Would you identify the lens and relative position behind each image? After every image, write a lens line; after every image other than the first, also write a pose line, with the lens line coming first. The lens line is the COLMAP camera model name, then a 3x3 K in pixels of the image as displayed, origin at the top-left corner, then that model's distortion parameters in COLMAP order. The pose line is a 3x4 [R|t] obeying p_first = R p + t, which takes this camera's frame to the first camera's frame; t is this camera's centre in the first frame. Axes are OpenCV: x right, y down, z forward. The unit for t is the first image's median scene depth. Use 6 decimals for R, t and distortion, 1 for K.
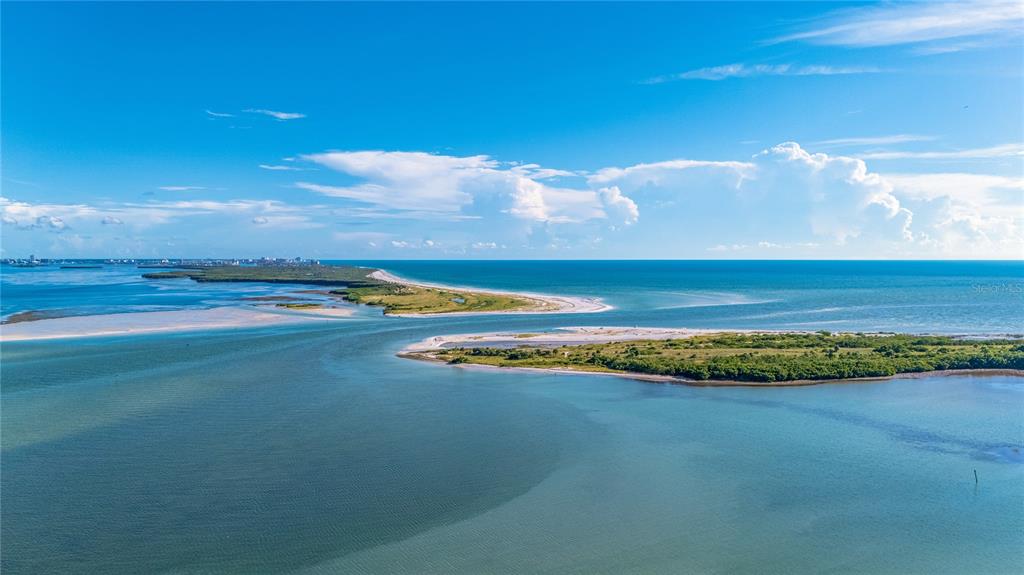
lens RADIAL K [[753.9, 0, 513.6], [0, 753.9, 286.3], [0, 0, 1]] dist [0.038252, -0.005874]
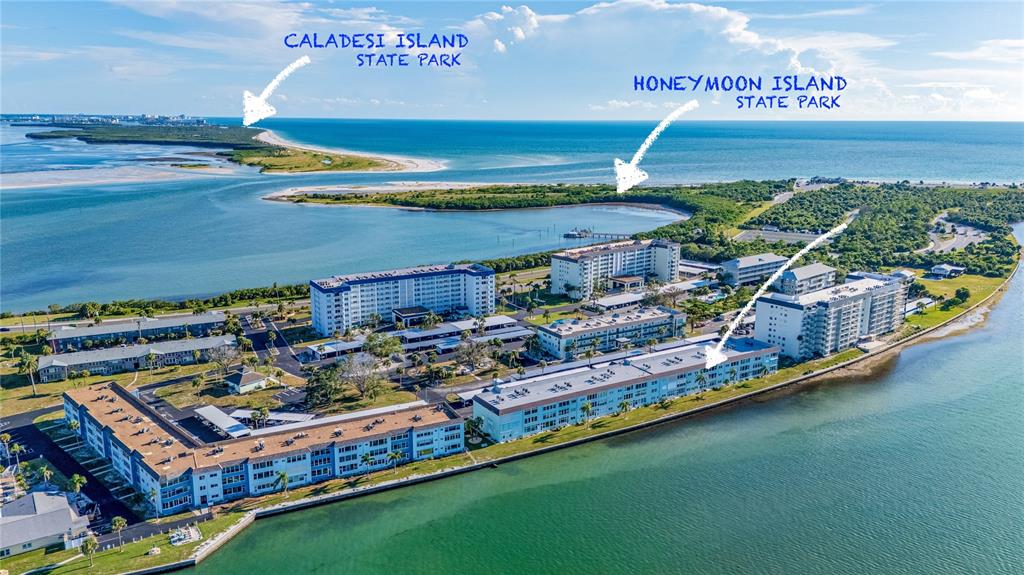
lens RADIAL K [[753.9, 0, 510.1], [0, 753.9, 289.6], [0, 0, 1]] dist [0.038252, -0.005874]
pose [[0.992656, -0.020927, 0.119151, 0.078321], [-0.001681, 0.982444, 0.186552, -0.007396], [-0.120963, -0.185382, 0.975193, -0.294695]]
